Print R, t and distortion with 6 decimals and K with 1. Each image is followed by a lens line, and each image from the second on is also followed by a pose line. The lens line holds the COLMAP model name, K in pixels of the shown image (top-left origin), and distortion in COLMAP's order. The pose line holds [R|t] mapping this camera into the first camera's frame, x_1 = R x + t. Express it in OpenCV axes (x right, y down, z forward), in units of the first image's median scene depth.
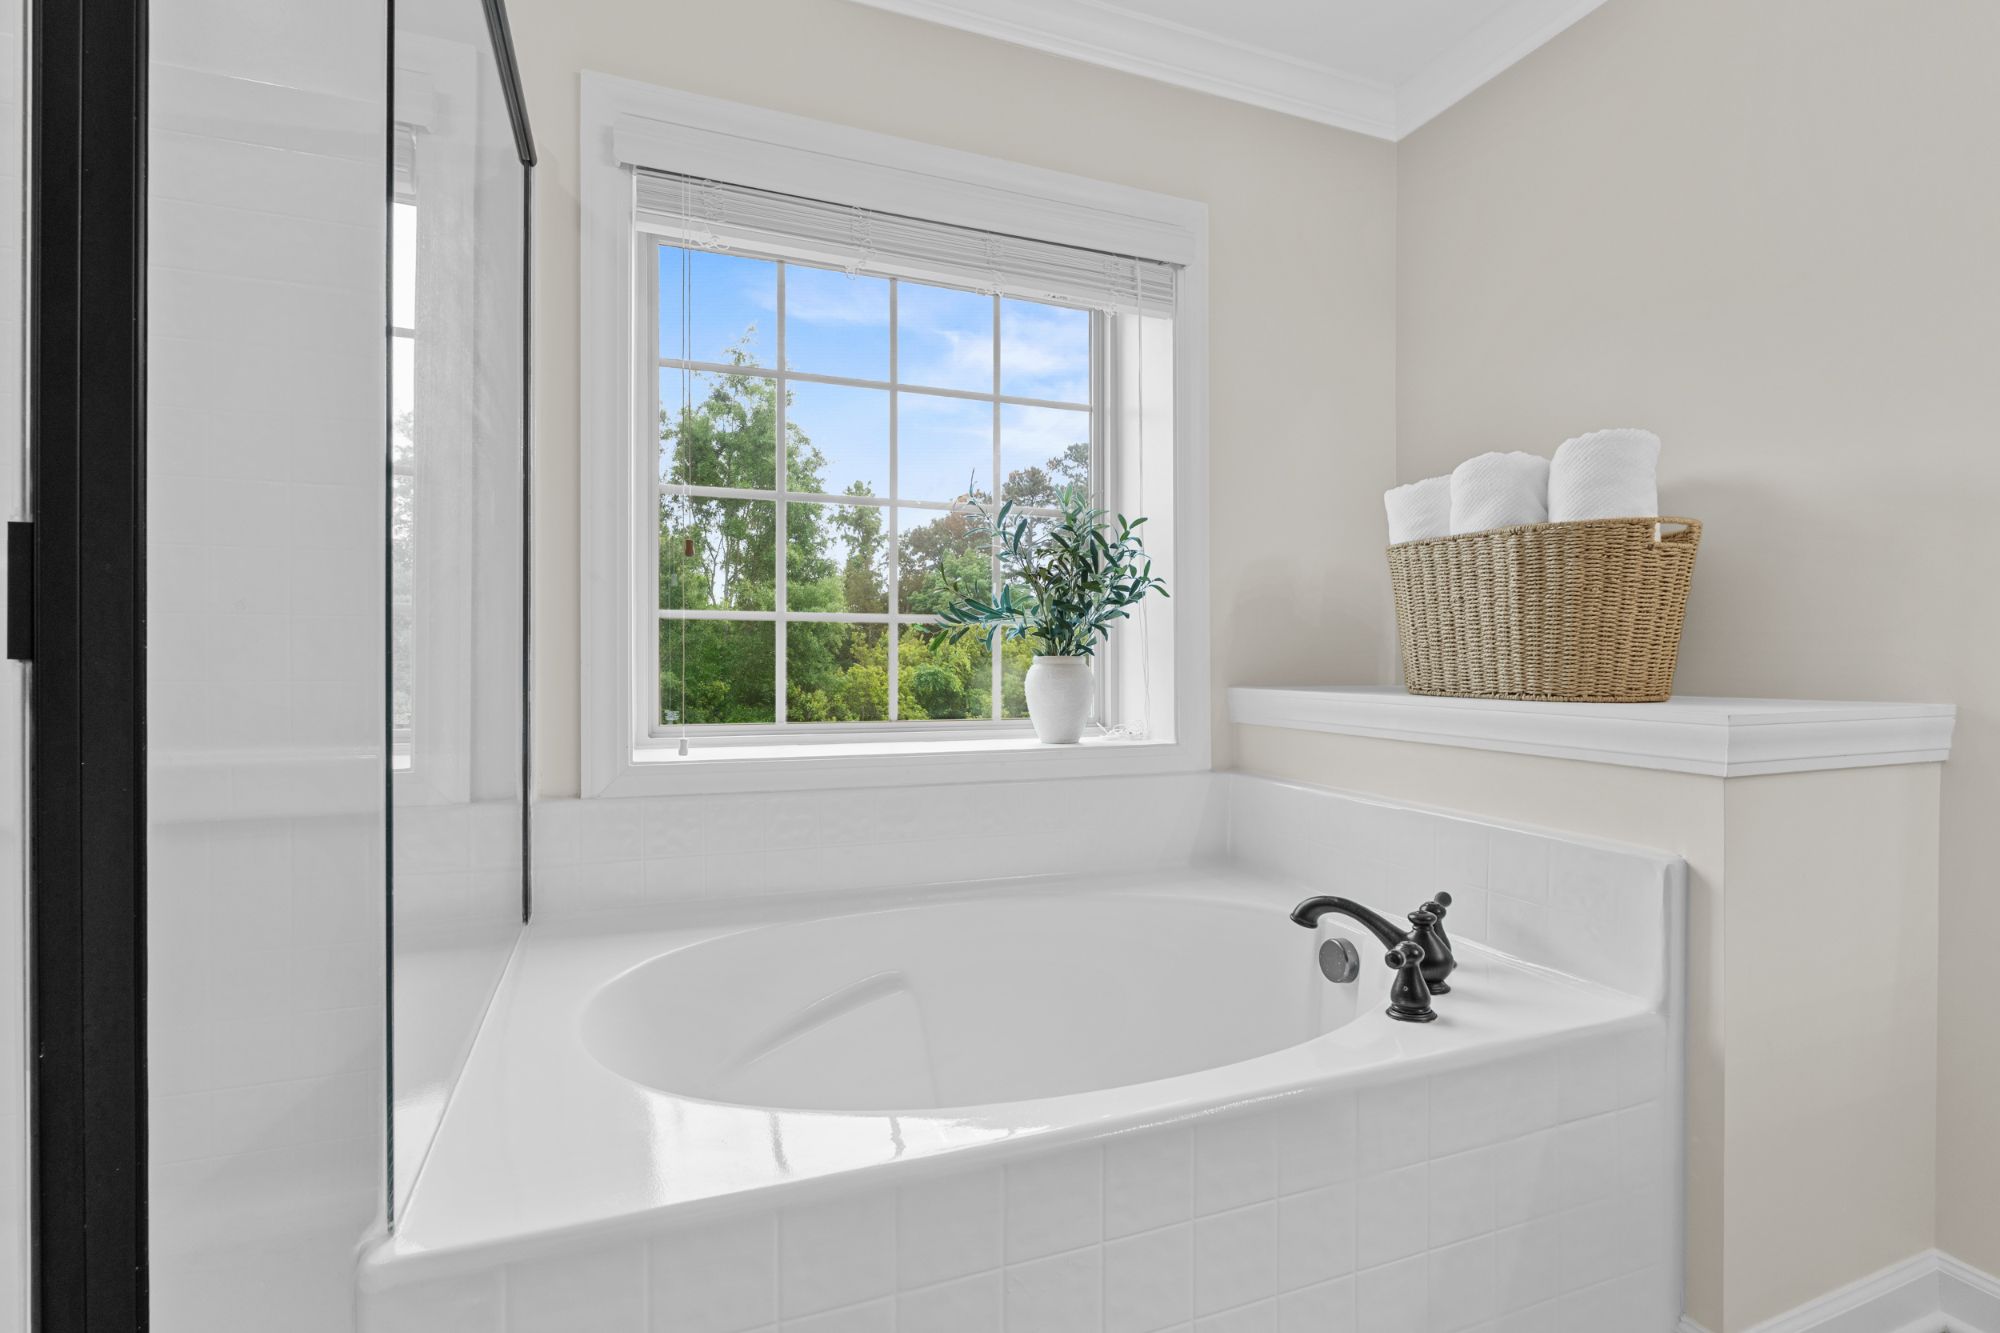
lens RADIAL K [[917.1, 0, 1004.4], [0, 917.1, 659.8], [0, 0, 1]] dist [-0.007467, 0.000170]
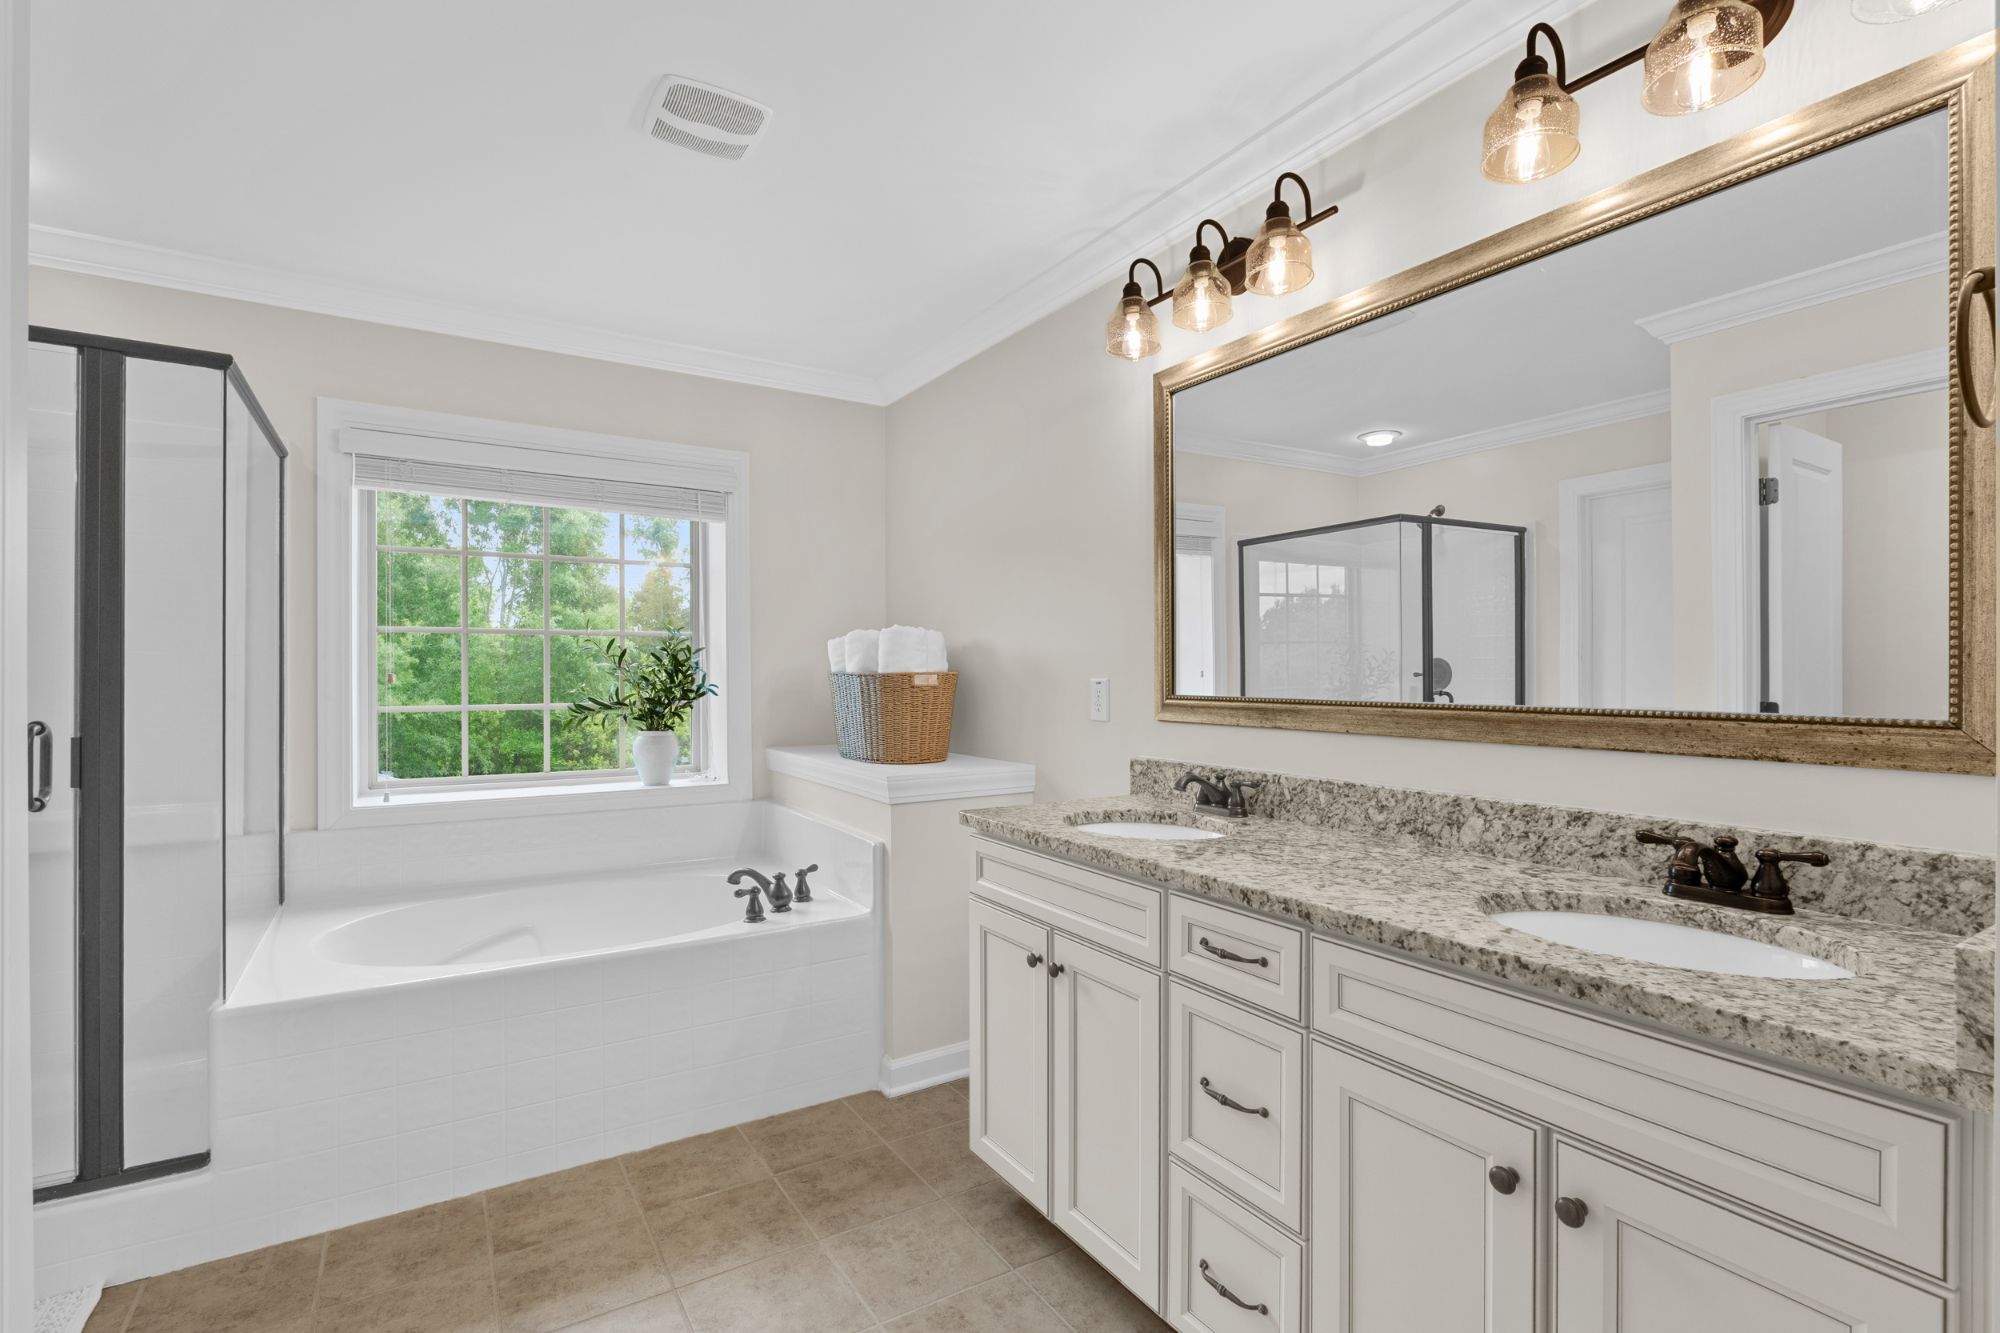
lens RADIAL K [[917.1, 0, 998.6], [0, 917.1, 670.0], [0, 0, 1]] dist [-0.007467, 0.000170]
pose [[0.982589, -0.001151, 0.185789, 0.400919], [0.001441, 0.999998, -0.001423, -0.121854], [-0.185787, 0.001665, 0.982589, -0.776987]]
